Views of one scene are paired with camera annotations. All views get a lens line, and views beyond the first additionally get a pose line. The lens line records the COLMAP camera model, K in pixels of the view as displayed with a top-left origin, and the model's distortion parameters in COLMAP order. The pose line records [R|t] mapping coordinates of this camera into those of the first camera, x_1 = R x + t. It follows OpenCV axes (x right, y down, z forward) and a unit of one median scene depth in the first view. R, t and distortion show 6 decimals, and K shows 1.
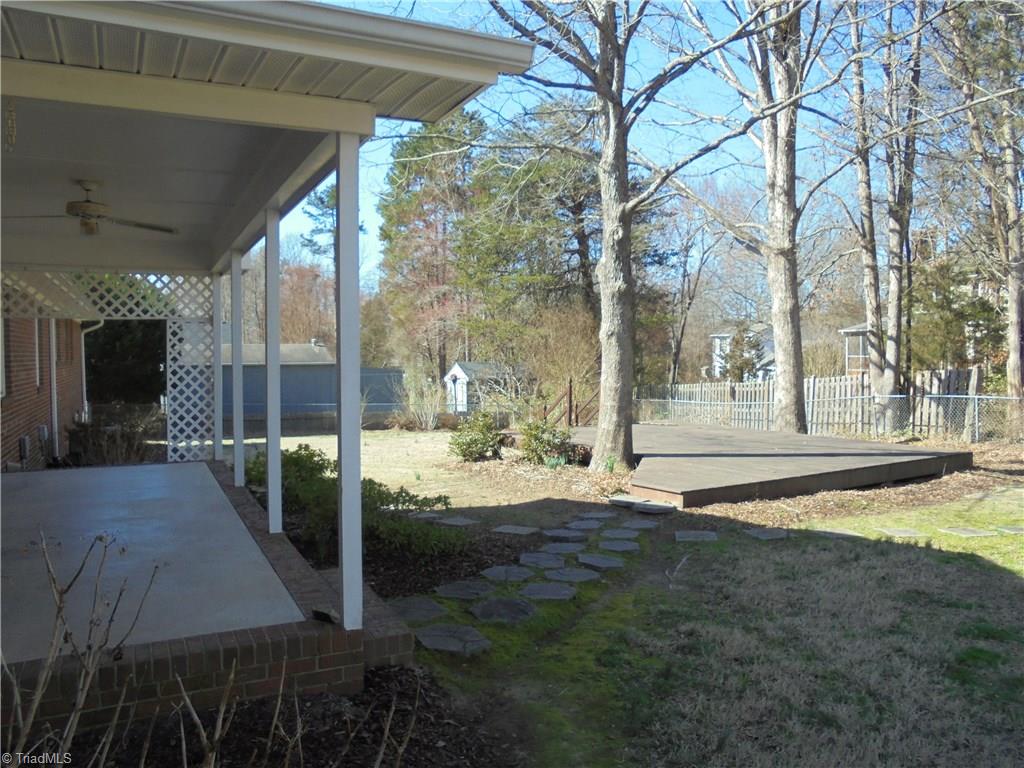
lens RADIAL K [[787.6, 0, 510.9], [0, 787.6, 384.0], [0, 0, 1]] dist [-0.106874, 0.090138]
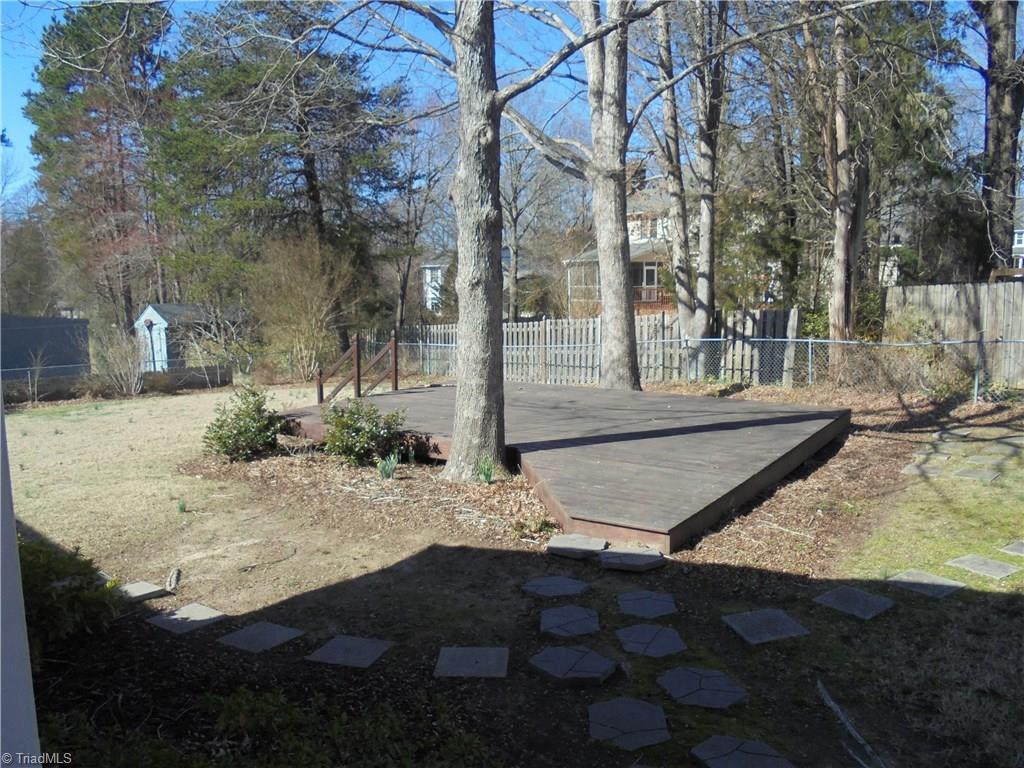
lens RADIAL K [[787.6, 0, 510.5], [0, 787.6, 374.9], [0, 0, 1]] dist [-0.106874, 0.090138]
pose [[0.923805, -0.058953, 0.378298, -0.075115], [0.029132, 0.996033, 0.084079, -0.026748], [-0.381754, -0.066652, 0.921858, 0.231403]]
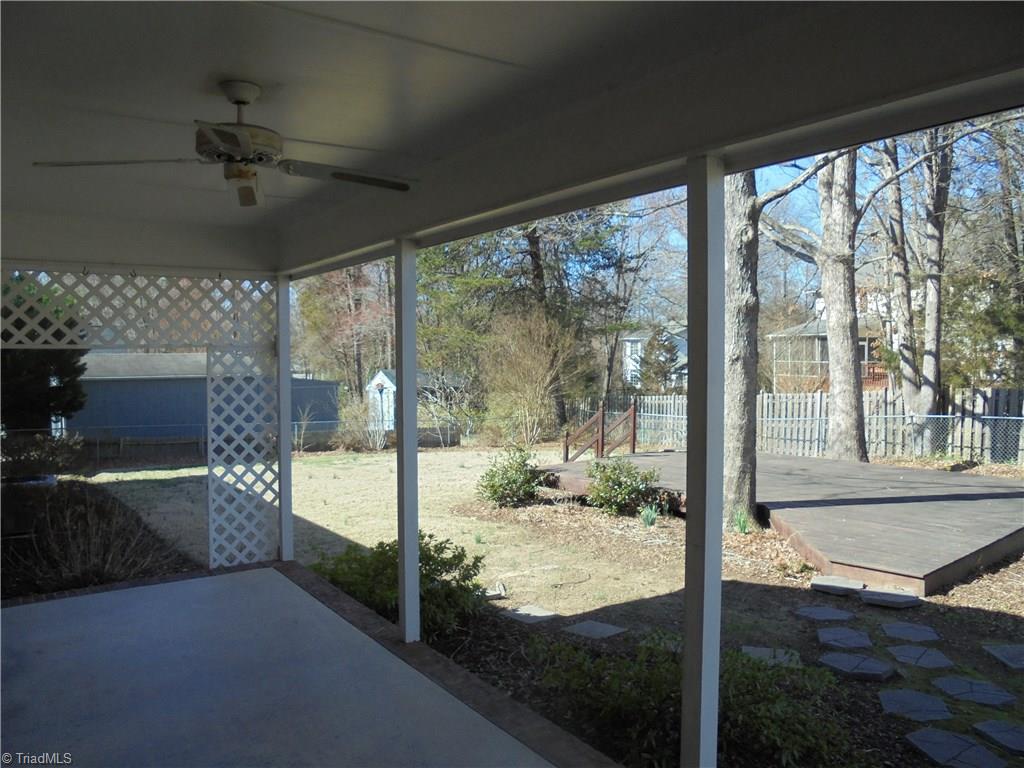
lens RADIAL K [[787.6, 0, 508.4], [0, 787.6, 376.5], [0, 0, 1]] dist [-0.106874, 0.090138]
pose [[0.988655, -0.005724, 0.150093, -0.150174], [0.007131, 0.999936, -0.008835, -0.026810], [-0.150033, 0.009805, 0.988632, 0.164046]]
